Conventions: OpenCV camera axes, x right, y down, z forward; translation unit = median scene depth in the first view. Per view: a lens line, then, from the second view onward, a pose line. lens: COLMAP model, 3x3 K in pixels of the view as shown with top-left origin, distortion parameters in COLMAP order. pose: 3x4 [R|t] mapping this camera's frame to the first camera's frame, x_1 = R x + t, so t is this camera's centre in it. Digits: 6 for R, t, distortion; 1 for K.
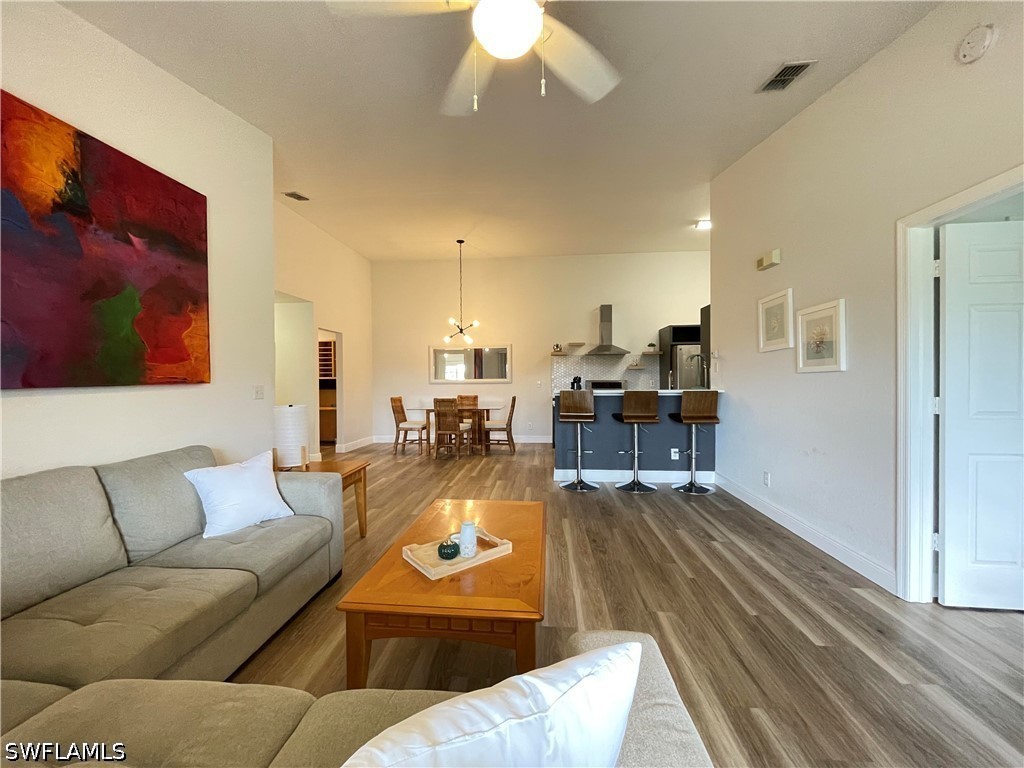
lens RADIAL K [[413.6, 0, 510.7], [0, 413.6, 381.3], [0, 0, 1]] dist [-0.003600, 0.000187]
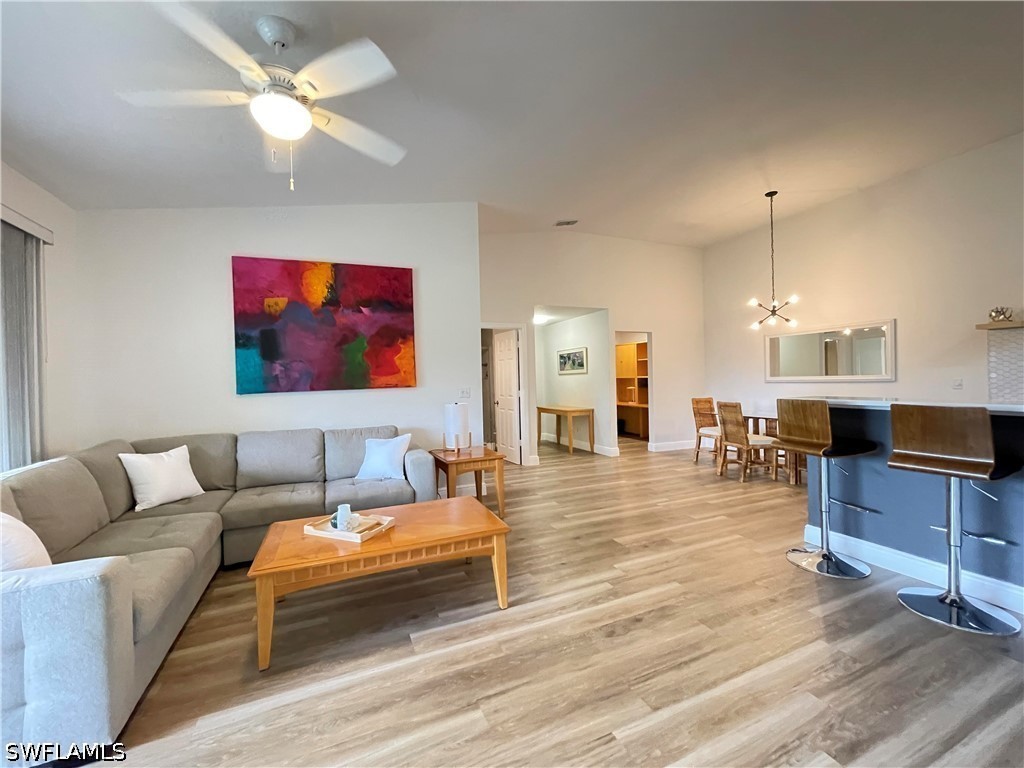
lens RADIAL K [[413.6, 0, 508.8], [0, 413.6, 383.4], [0, 0, 1]] dist [-0.003600, 0.000187]
pose [[0.463535, 0.001174, -0.886078, 0.868742], [0.013339, 0.999877, 0.008302, -0.017641], [0.885978, -0.015667, 0.463462, 0.610542]]
